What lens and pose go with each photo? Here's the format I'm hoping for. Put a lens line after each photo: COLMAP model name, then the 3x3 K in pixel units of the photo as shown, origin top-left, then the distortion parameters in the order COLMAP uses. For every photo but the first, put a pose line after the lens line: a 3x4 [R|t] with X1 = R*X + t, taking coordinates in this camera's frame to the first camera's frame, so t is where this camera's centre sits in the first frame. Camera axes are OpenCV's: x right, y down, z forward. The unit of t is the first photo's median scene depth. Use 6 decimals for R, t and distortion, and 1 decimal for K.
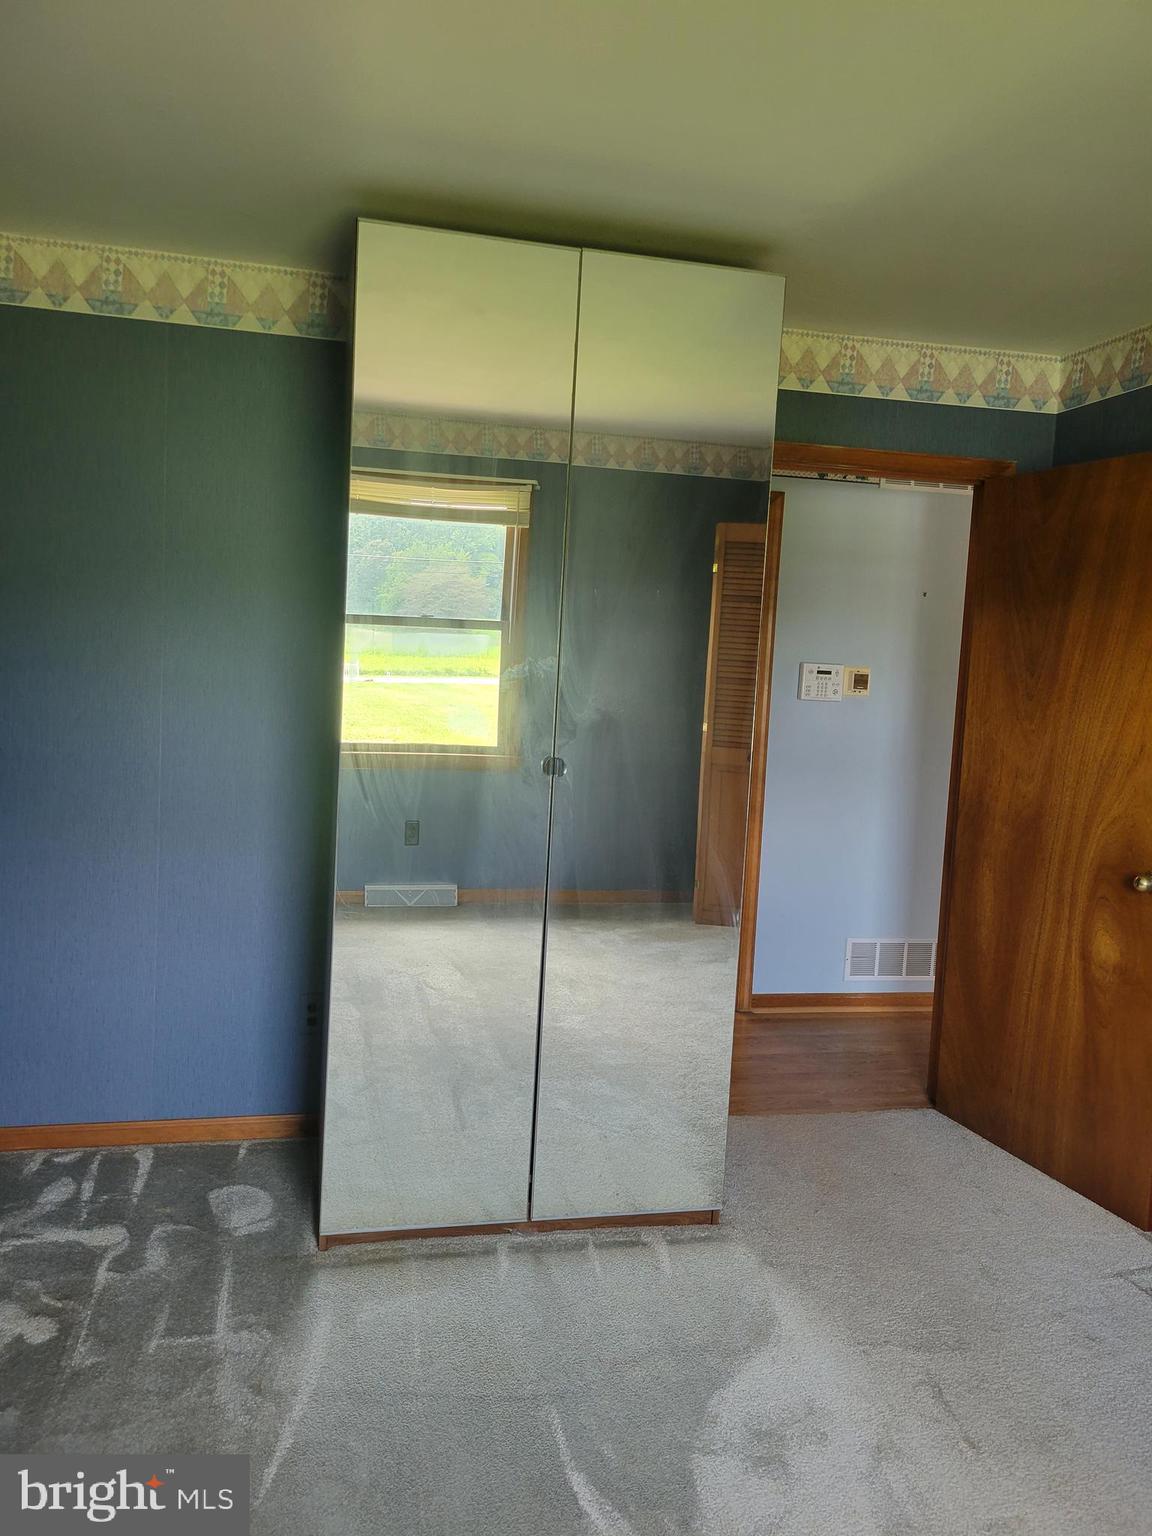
lens RADIAL K [[1141.8, 0, 572.0], [0, 1141.8, 743.7], [0, 0, 1]] dist [0.049607, -0.036569]
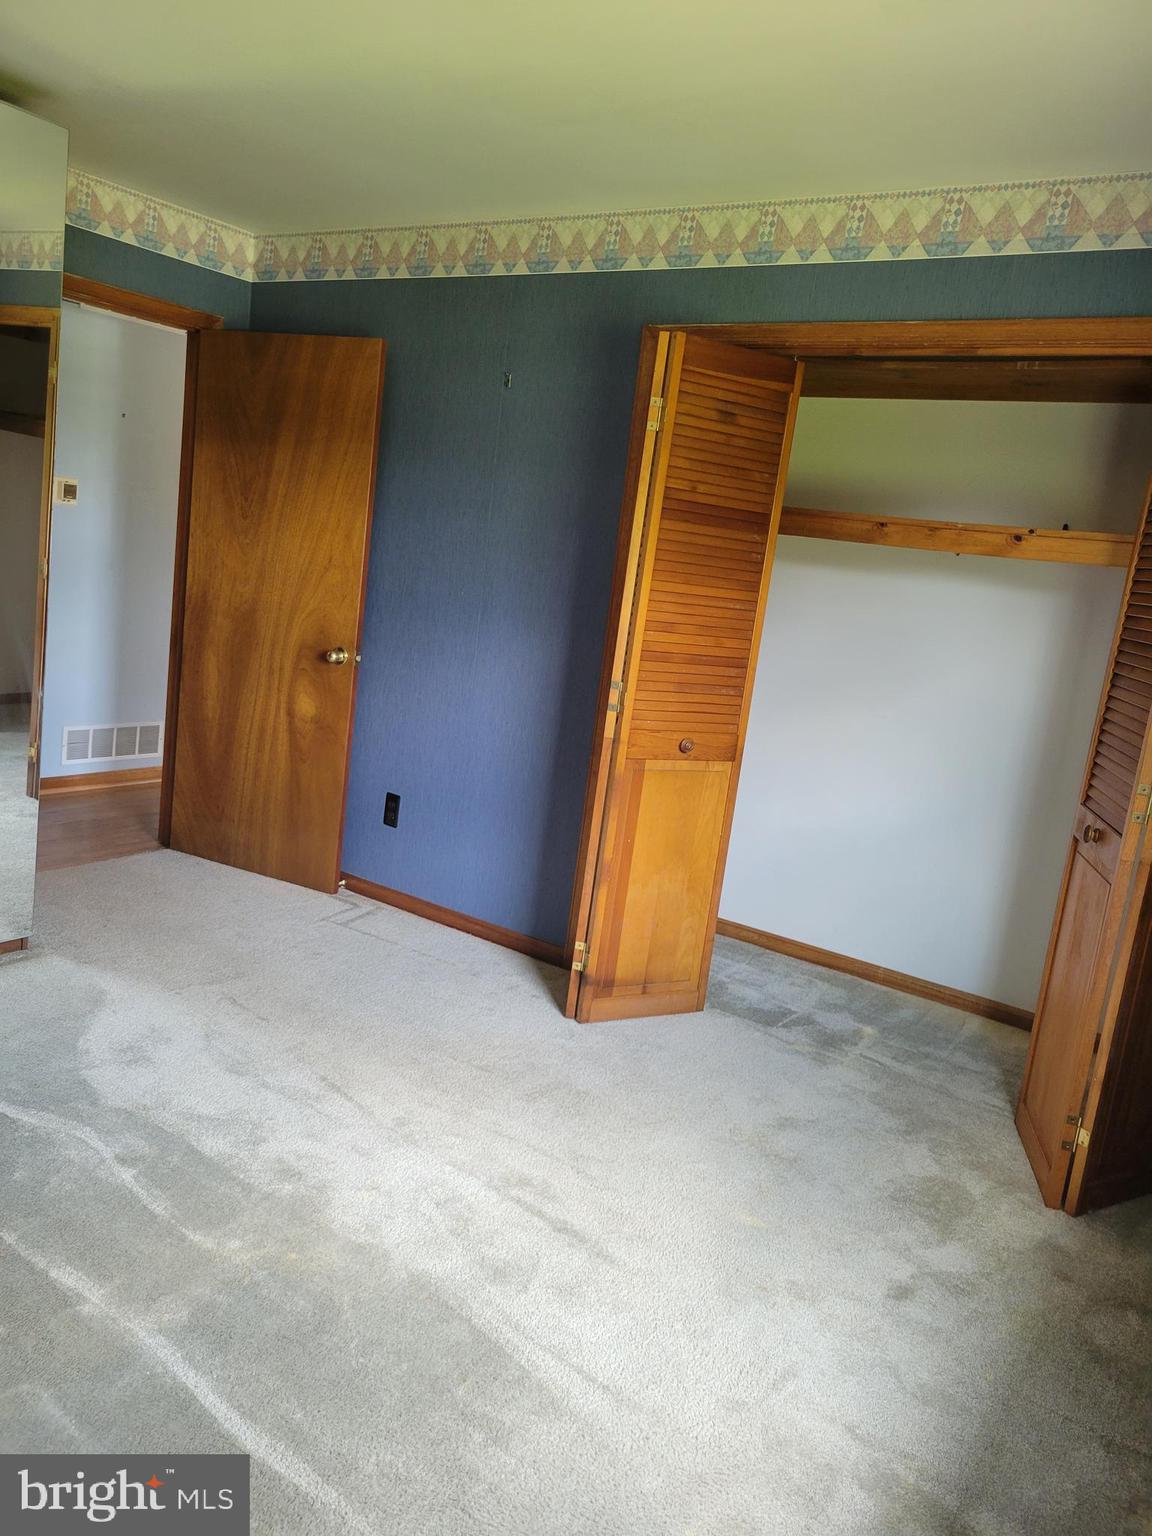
lens RADIAL K [[1171.1, 0, 576.0], [0, 1171.1, 768.0], [0, 0, 1]] dist [0.006883, 0.002934]
pose [[0.724503, -0.088776, 0.683530, -0.252603], [-0.031826, 0.986305, 0.161834, 0.012440], [-0.688536, -0.139003, 0.711756, -0.219908]]
